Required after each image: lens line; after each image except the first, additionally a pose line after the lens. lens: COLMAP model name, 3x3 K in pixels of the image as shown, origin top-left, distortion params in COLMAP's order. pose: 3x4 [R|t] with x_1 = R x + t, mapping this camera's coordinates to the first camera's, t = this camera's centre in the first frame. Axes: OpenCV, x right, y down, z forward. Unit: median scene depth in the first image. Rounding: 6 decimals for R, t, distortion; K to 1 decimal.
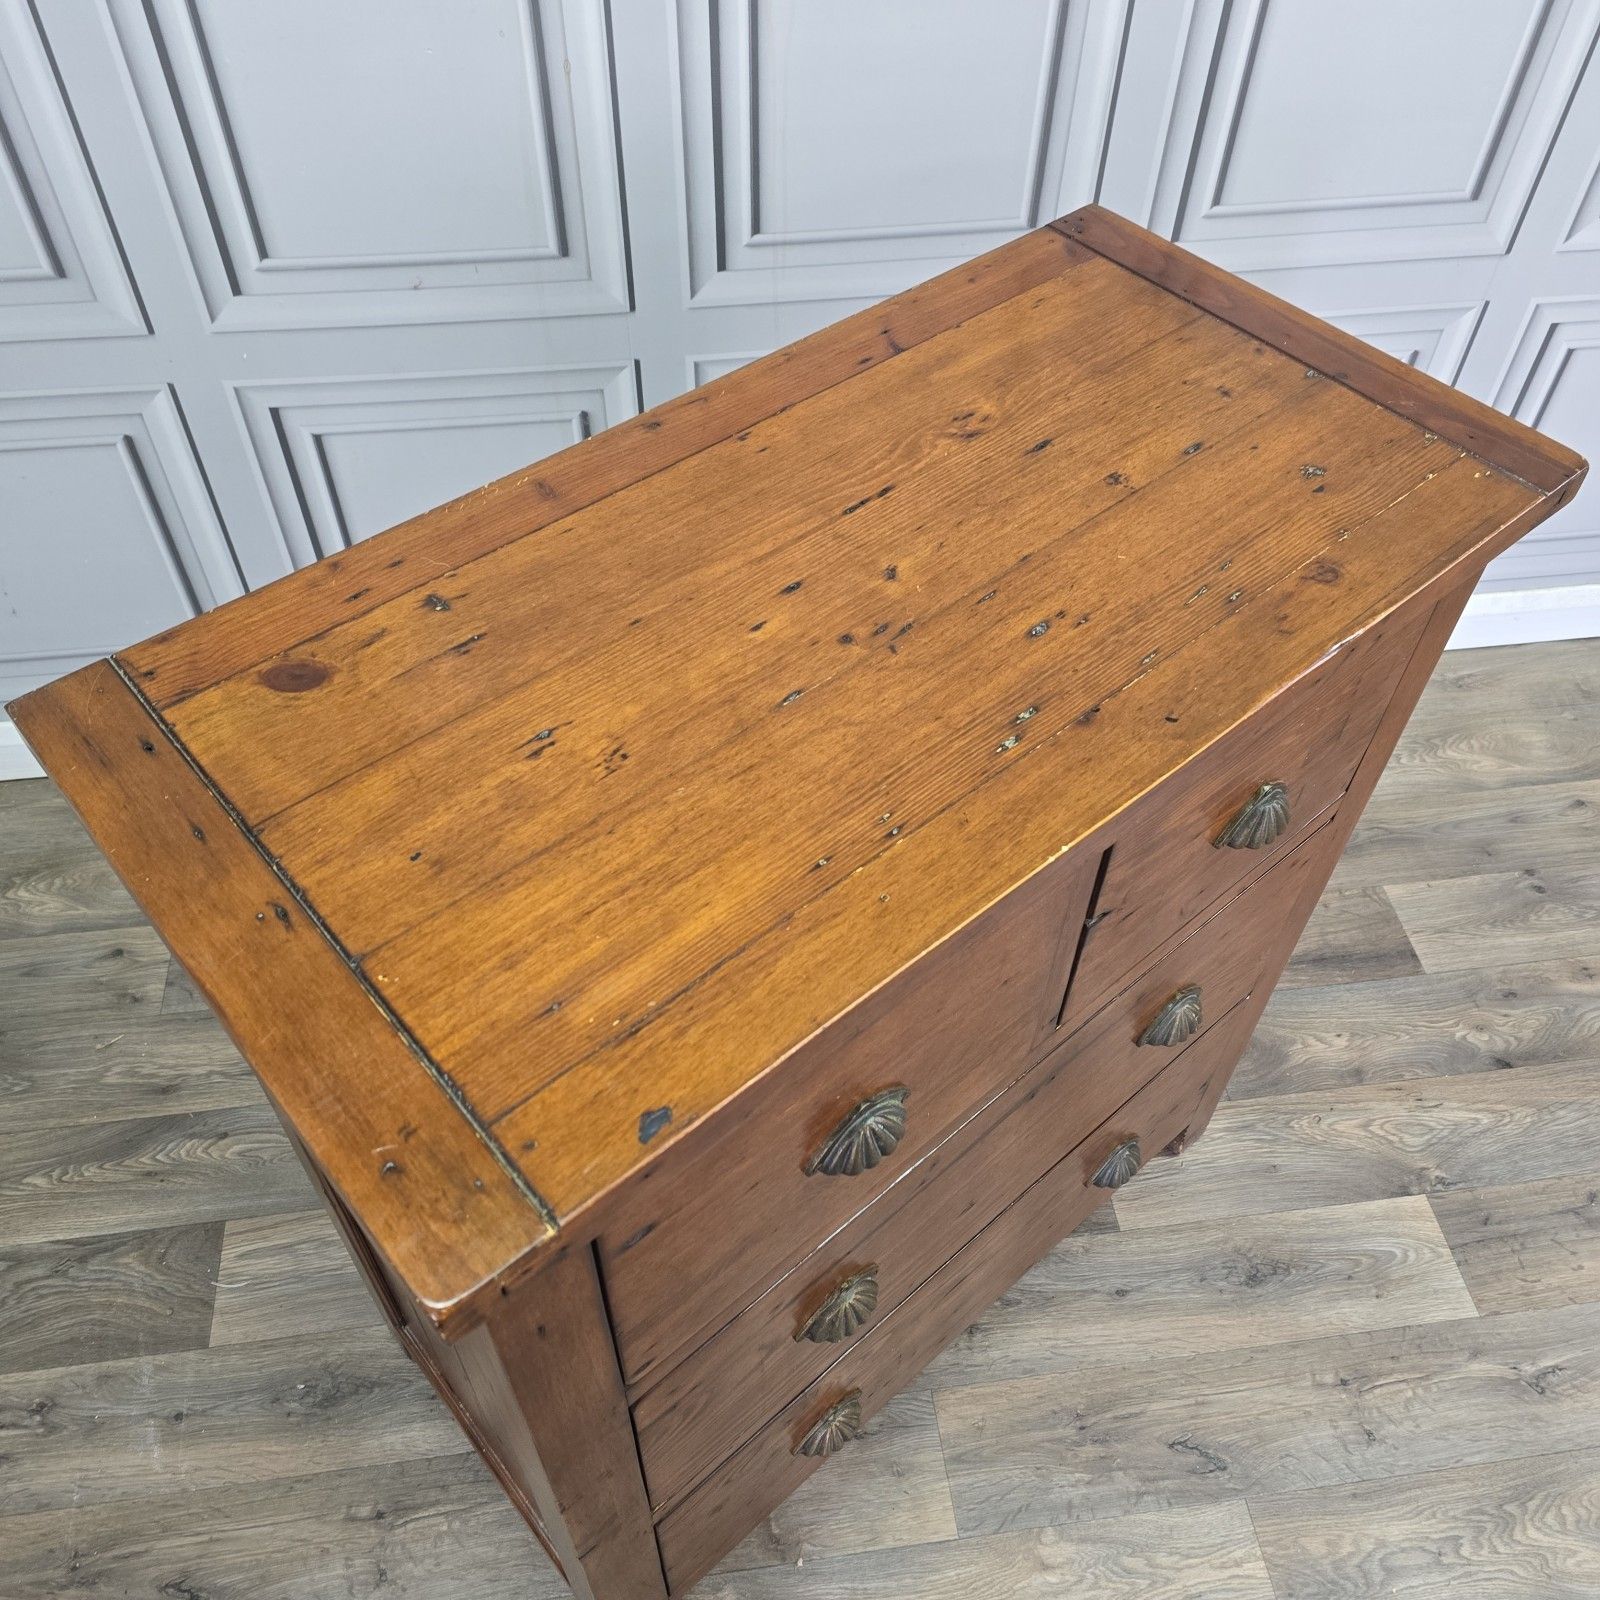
lens RADIAL K [[1428.3, 0, 807.9], [0, 1428.3, 800.0], [0, 0, 1]] dist [0.088979, -0.119157]
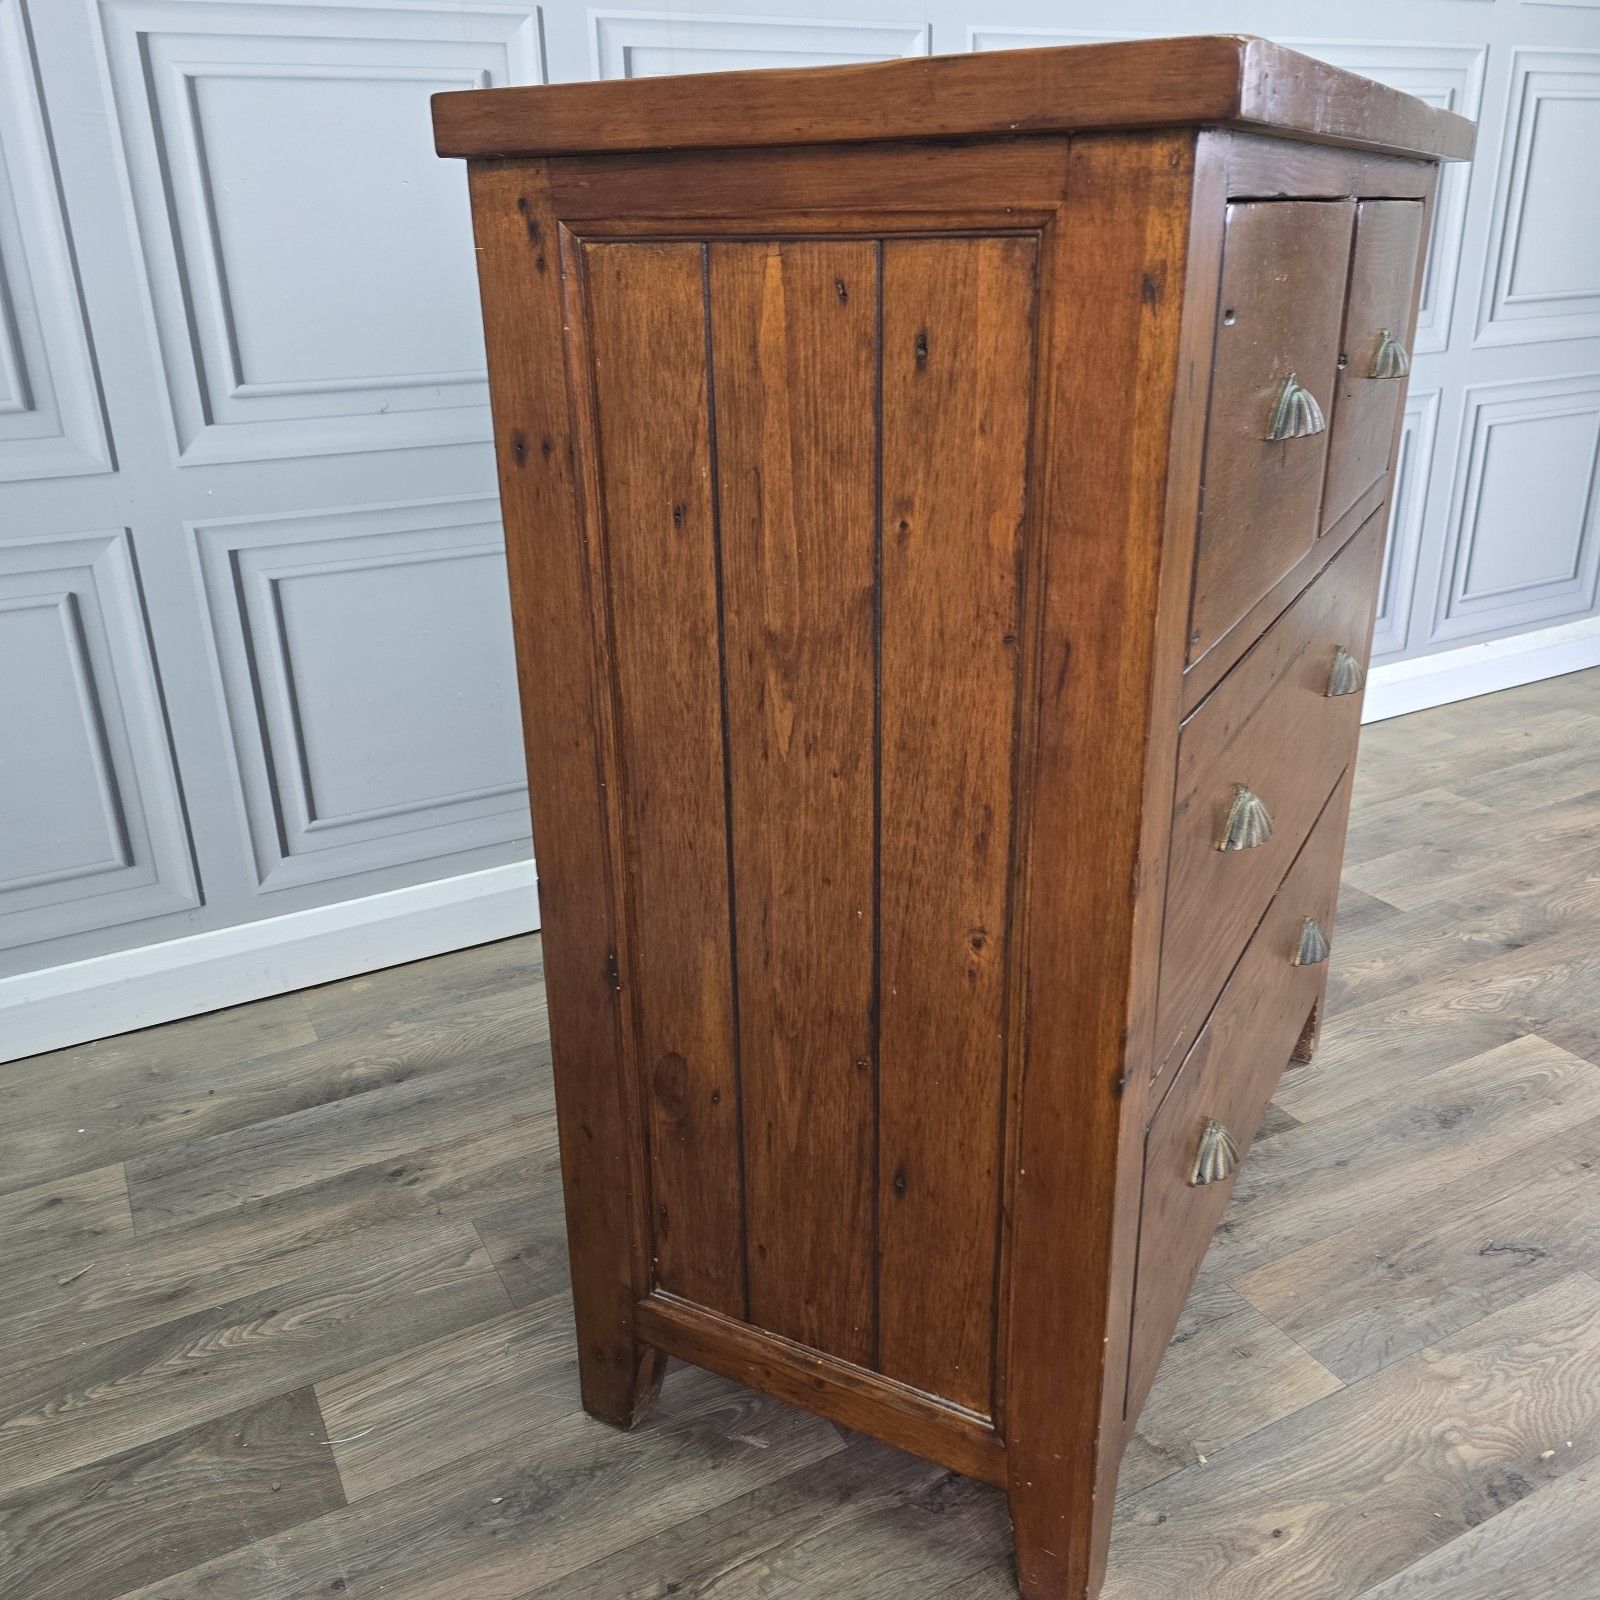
lens RADIAL K [[1428.3, 0, 806.9], [0, 1428.3, 792.7], [0, 0, 1]] dist [0.088979, -0.119157]
pose [[0.937069, -0.163690, 0.308395, -0.573397], [0.288252, 0.861112, -0.418804, 0.695046], [-0.197009, 0.481344, 0.854105, 0.261401]]
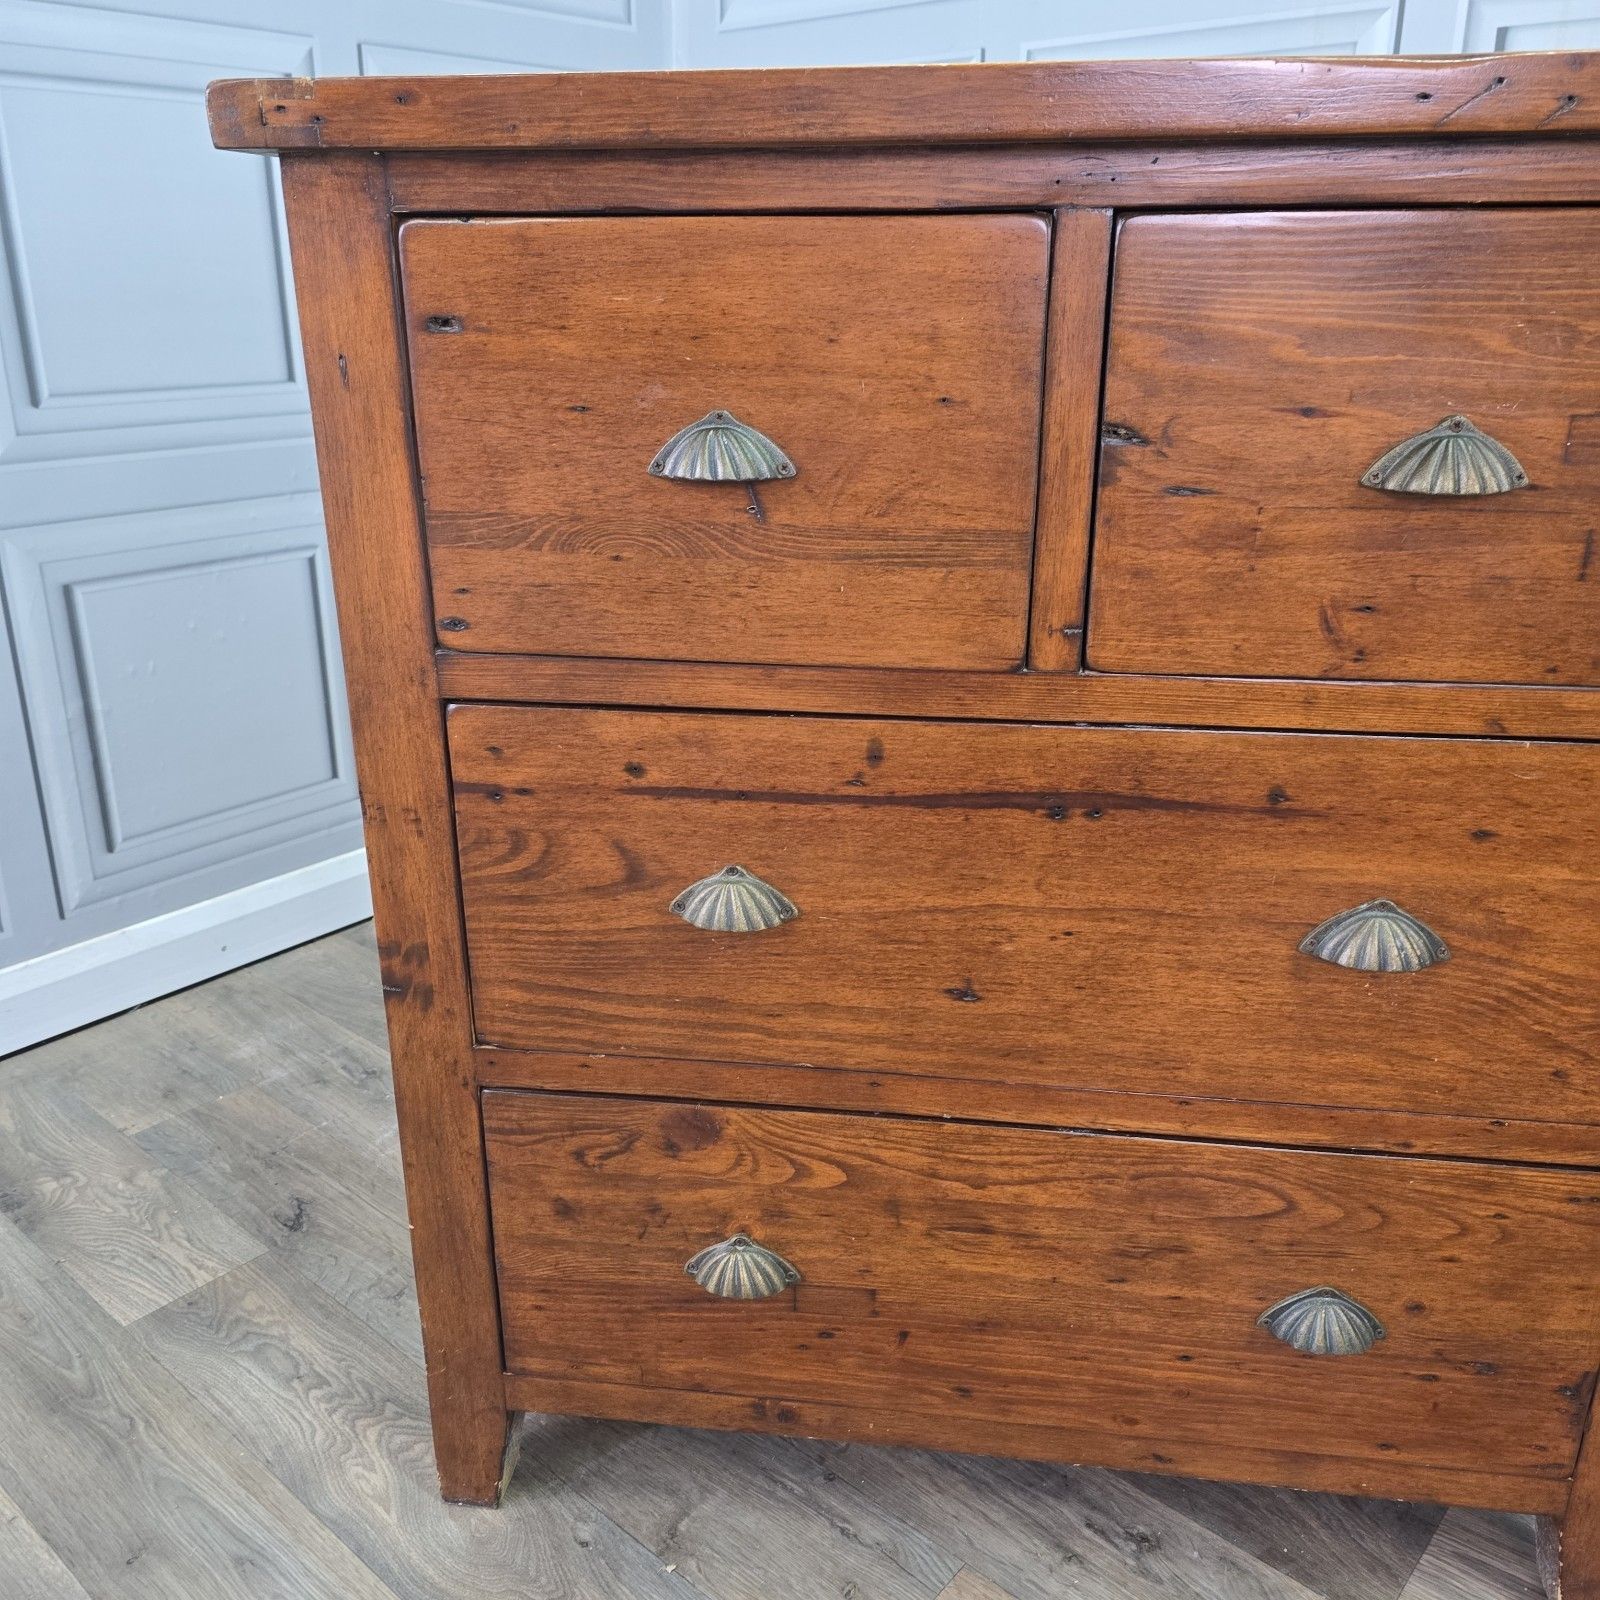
lens RADIAL K [[1428.3, 0, 811.4], [0, 1428.3, 789.7], [0, 0, 1]] dist [0.088979, -0.119157]
pose [[0.660392, 0.240620, -0.711326, 0.684751], [-0.560781, 0.788020, -0.254064, 0.520261], [0.499406, 0.566680, 0.655337, 0.467878]]
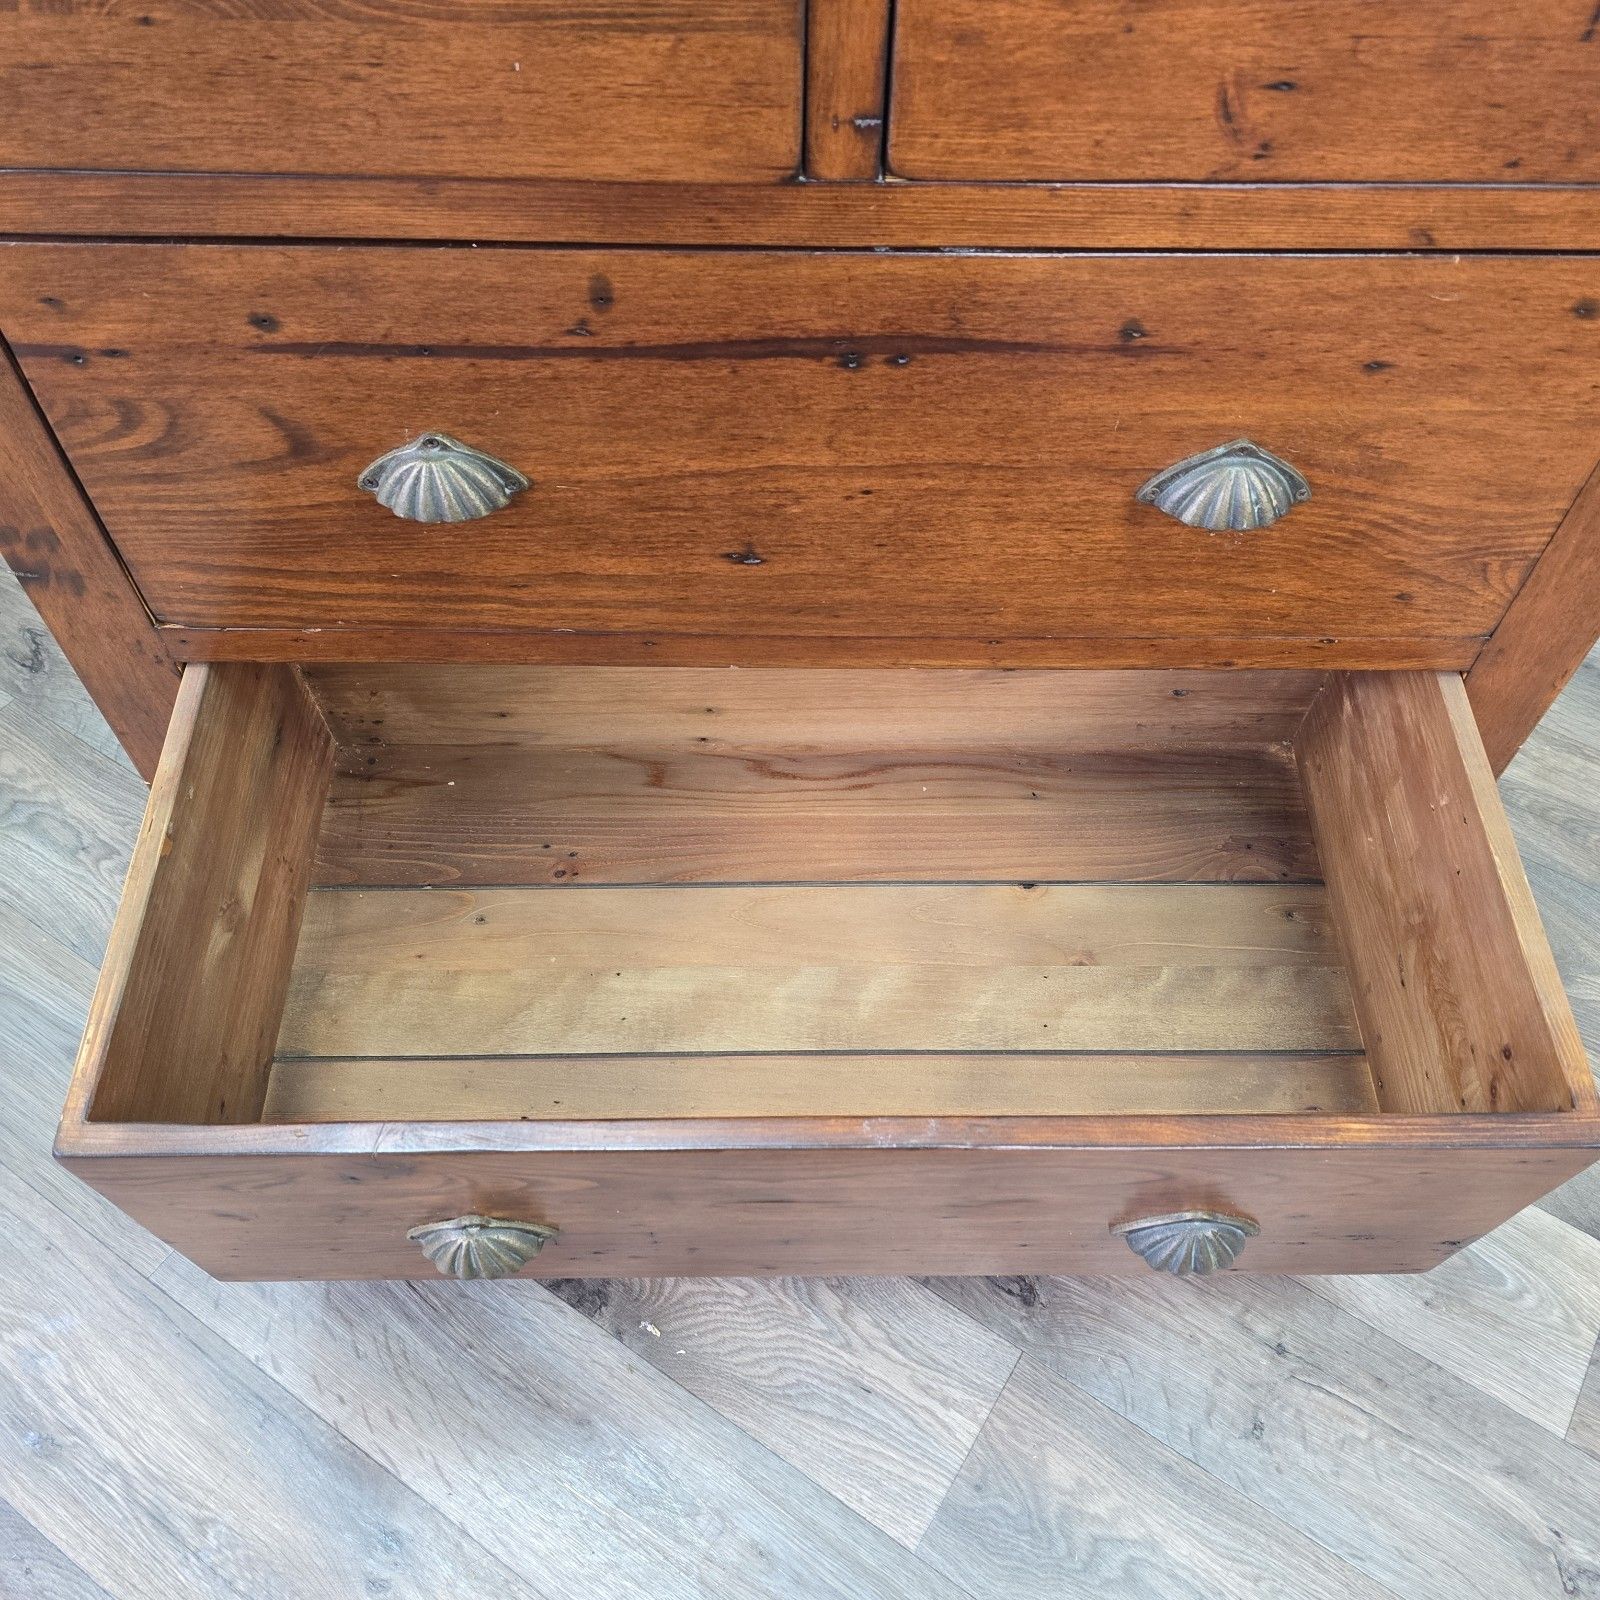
lens RADIAL K [[1428.3, 0, 808.4], [0, 1428.3, 788.7], [0, 0, 1]] dist [0.088979, -0.119157]
pose [[0.754483, 0.531348, -0.385260, 0.515132], [-0.498302, 0.845785, 0.190640, 0.278865], [0.427143, 0.048141, 0.902902, 0.522539]]
